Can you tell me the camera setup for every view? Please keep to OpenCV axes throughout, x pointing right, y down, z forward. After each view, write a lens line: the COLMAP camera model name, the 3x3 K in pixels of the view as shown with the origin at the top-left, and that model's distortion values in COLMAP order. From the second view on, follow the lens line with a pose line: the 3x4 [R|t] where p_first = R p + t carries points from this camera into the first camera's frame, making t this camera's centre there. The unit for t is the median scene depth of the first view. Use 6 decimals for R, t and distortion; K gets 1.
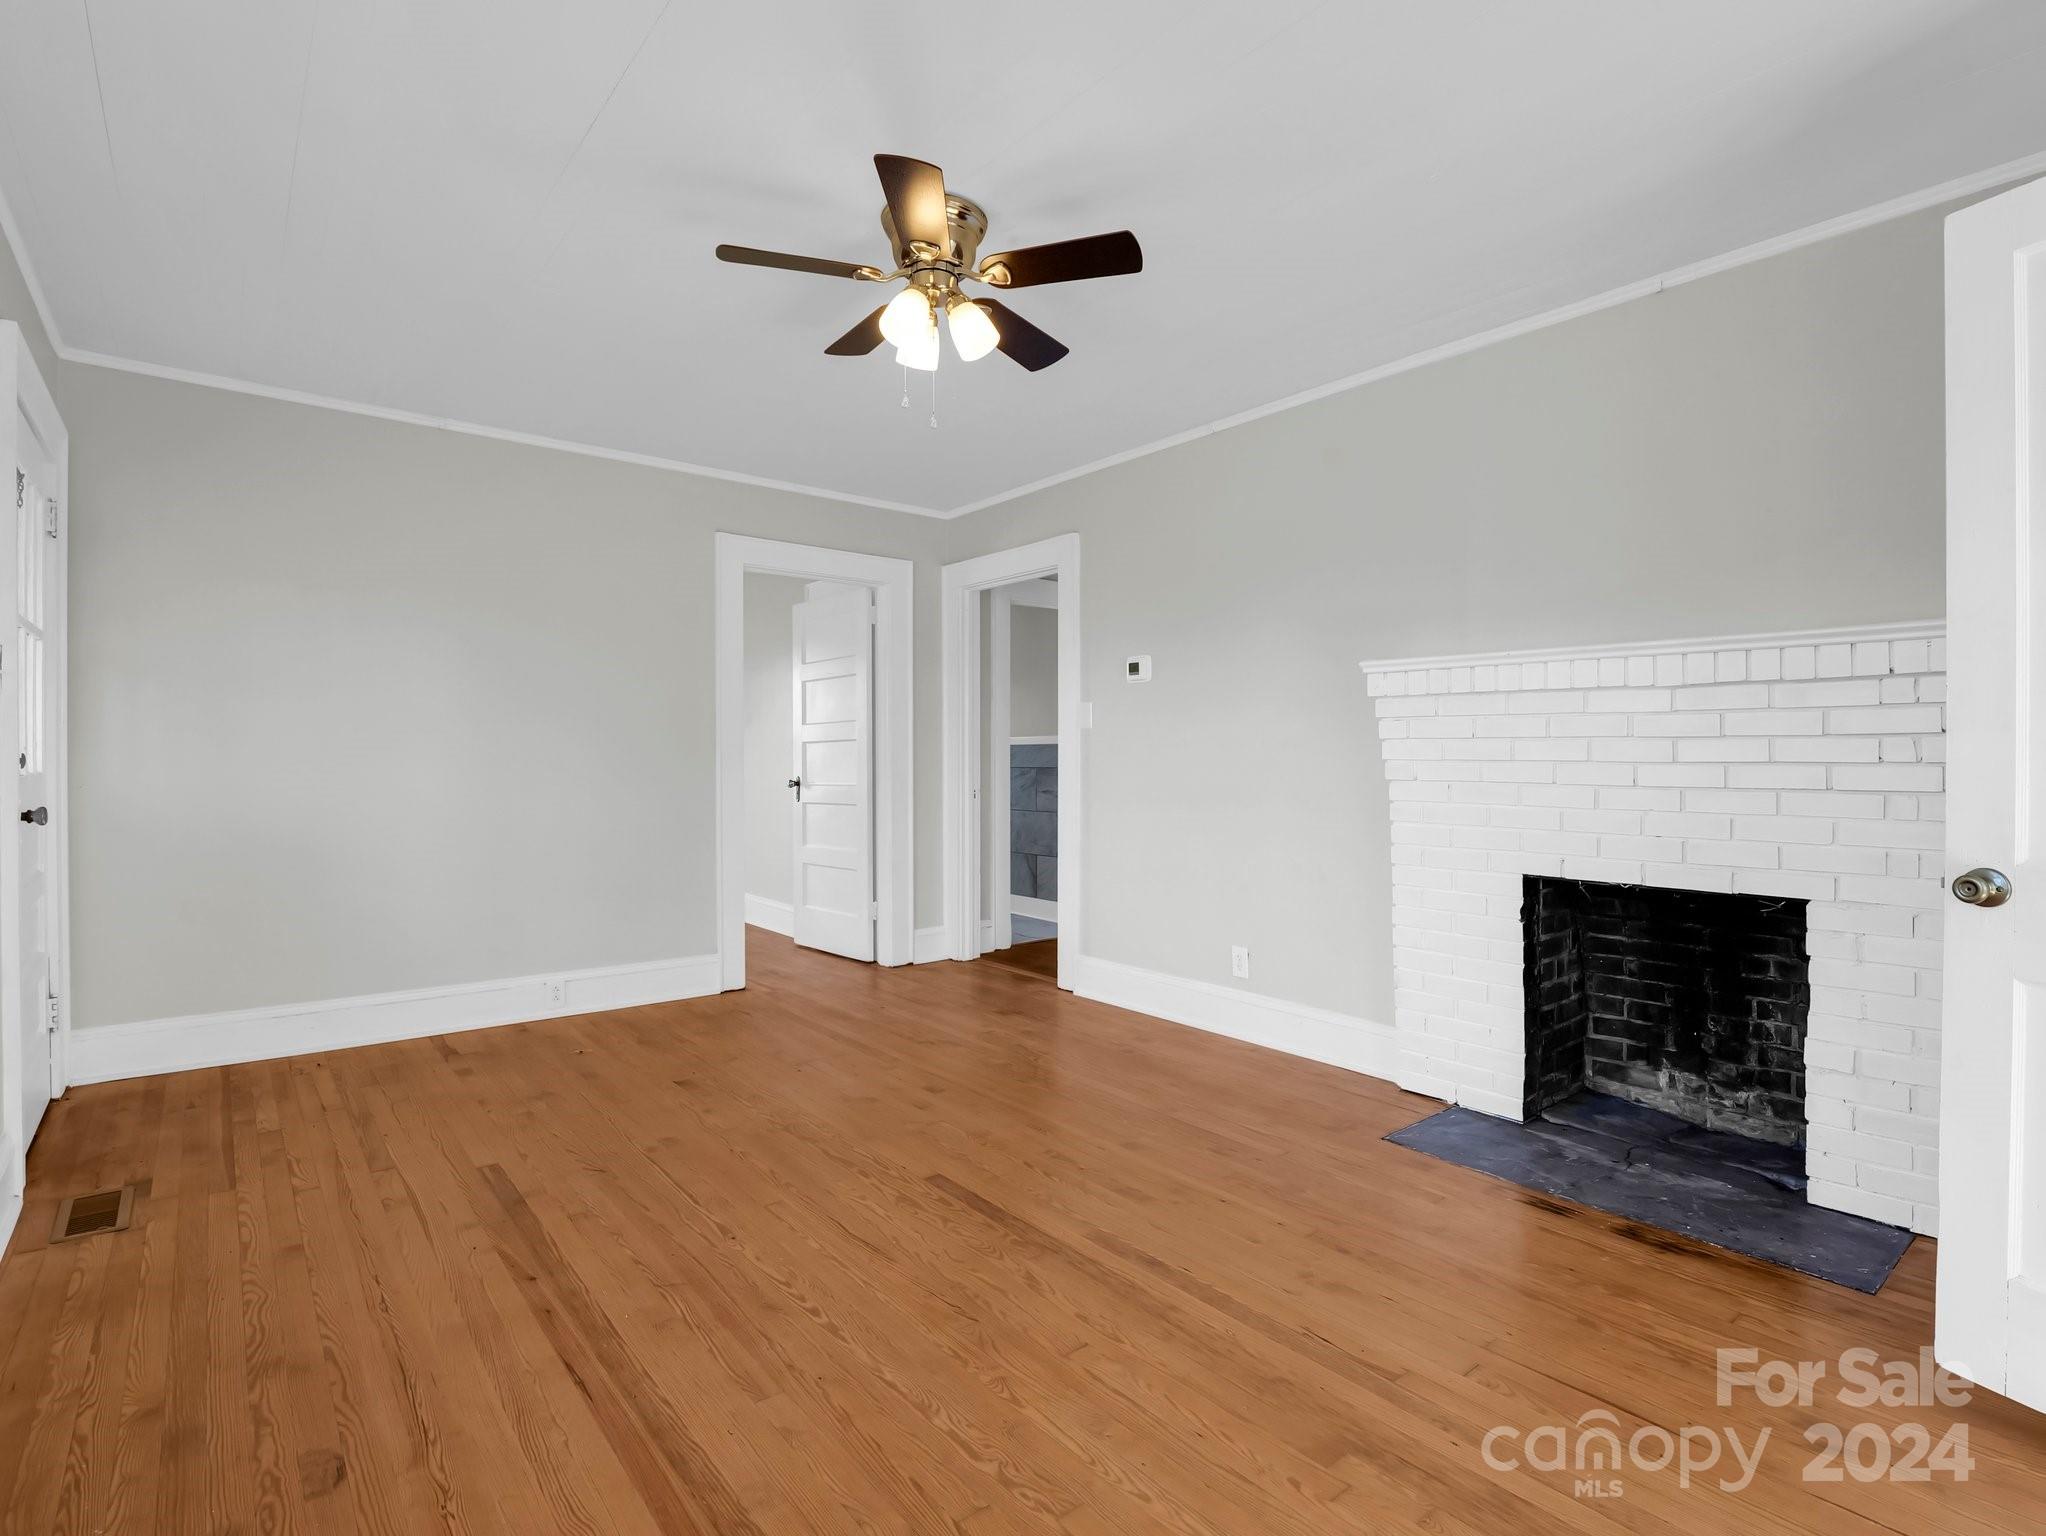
lens RADIAL K [[1006.5, 0, 1009.3], [0, 1006.5, 763.8], [0, 0, 1]] dist [-0.007637, -0.000479]
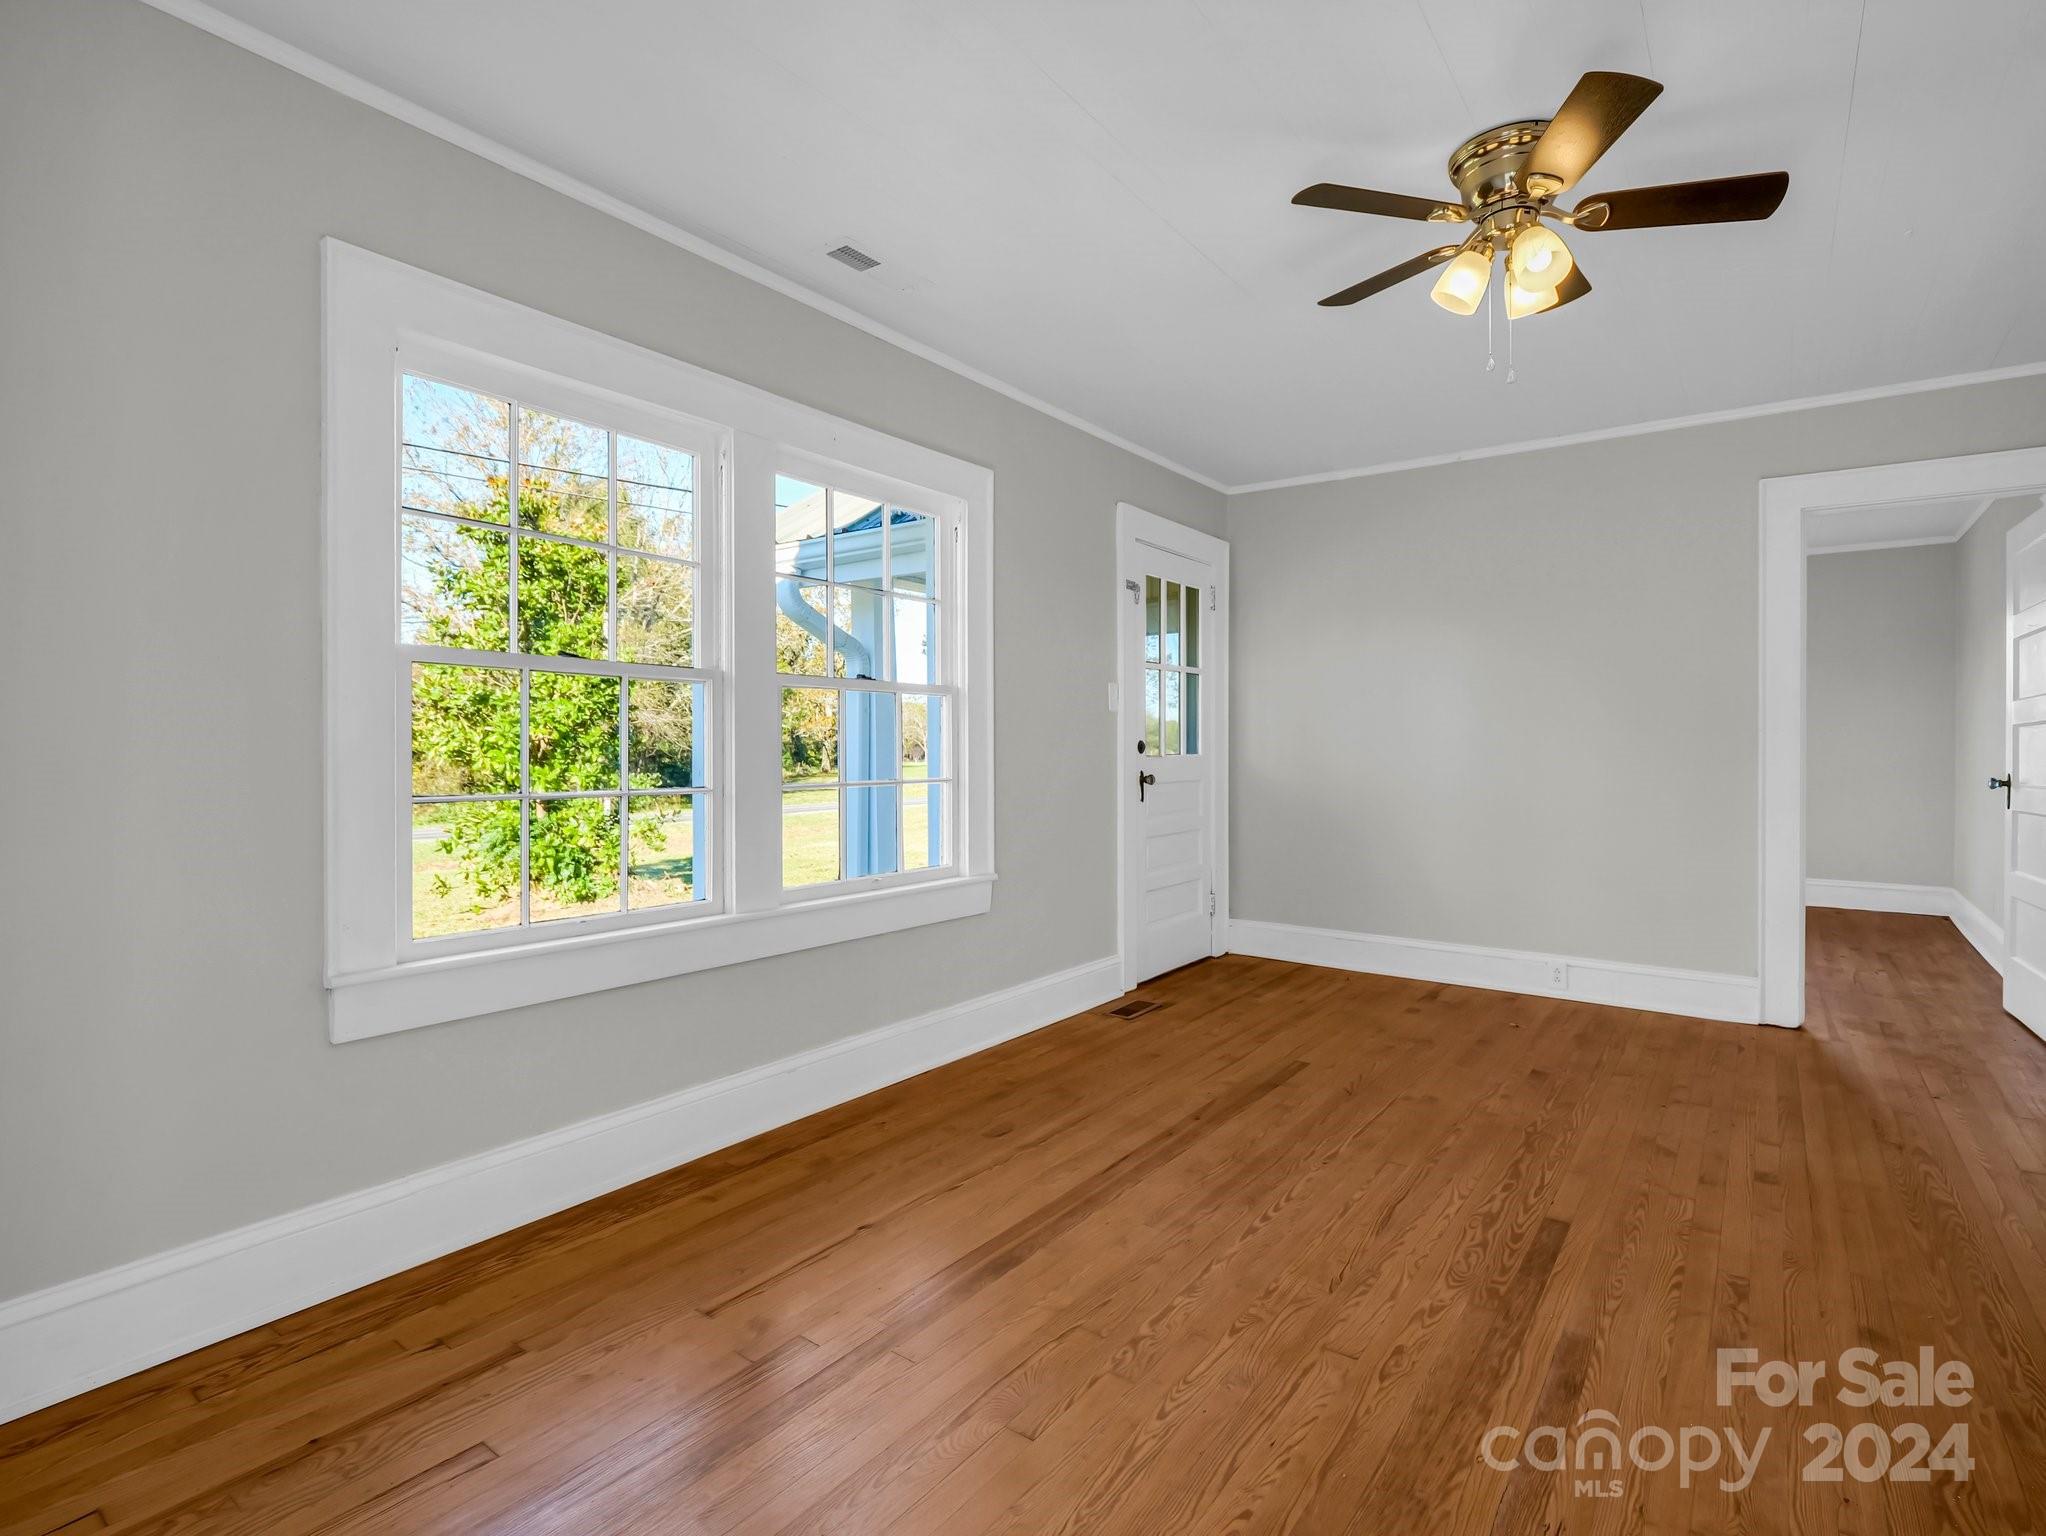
lens RADIAL K [[1006.5, 0, 1011.0], [0, 1006.5, 760.4], [0, 0, 1]] dist [-0.007637, -0.000479]
pose [[0.259240, 0.012946, -0.965726, 0.695675], [-0.007173, 0.999908, 0.011479, 0.000632], [0.965786, 0.003951, 0.259310, 0.333525]]
